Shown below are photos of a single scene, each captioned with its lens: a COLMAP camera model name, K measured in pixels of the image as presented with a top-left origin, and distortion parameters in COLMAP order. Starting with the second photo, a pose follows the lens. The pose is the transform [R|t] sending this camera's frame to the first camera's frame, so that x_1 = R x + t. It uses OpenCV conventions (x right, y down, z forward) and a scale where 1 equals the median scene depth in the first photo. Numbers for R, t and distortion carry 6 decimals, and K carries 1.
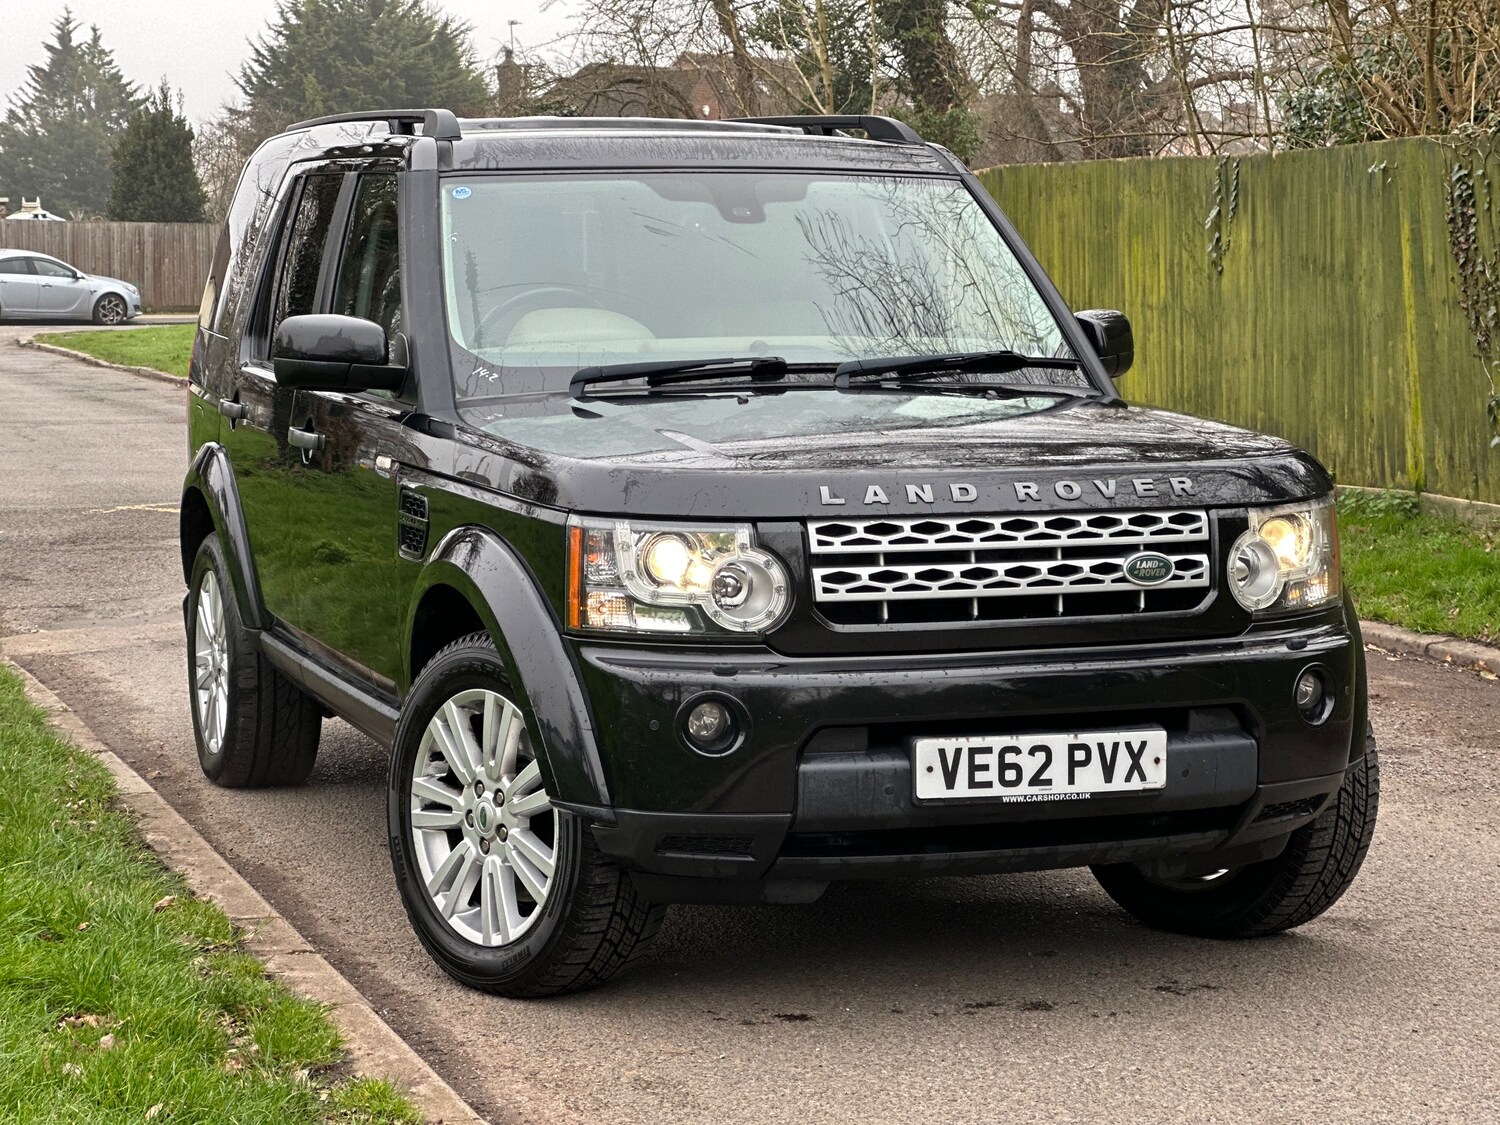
lens RADIAL K [[3300.4, 0, 750.0], [0, 3300.4, 562.5], [0, 0, 1]] dist [-0.400045, 17.504160]
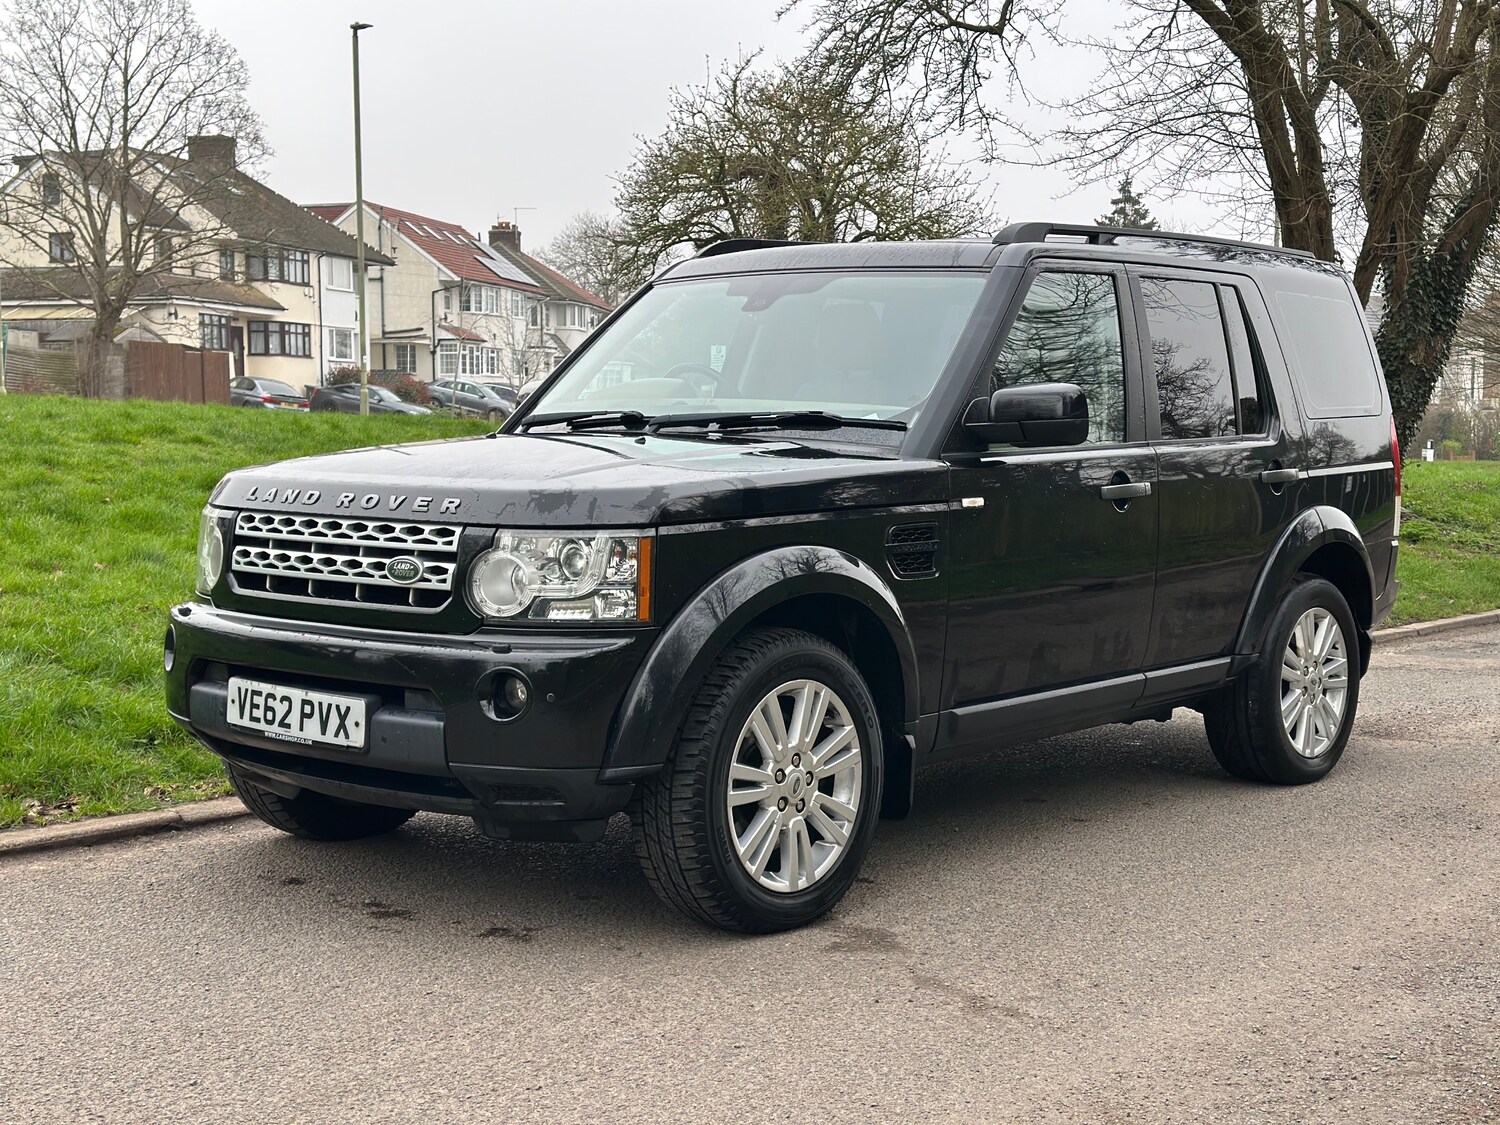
lens RADIAL K [[2103.1, 0, 781.1], [0, 2103.1, 561.7], [0, 0, 1]] dist [0.114191, -0.036782]
pose [[0.518027, 0.071951, -0.852333, 0.875401], [-0.094423, 0.995176, 0.026621, -0.035764], [0.850136, 0.066689, 0.522322, 0.727482]]
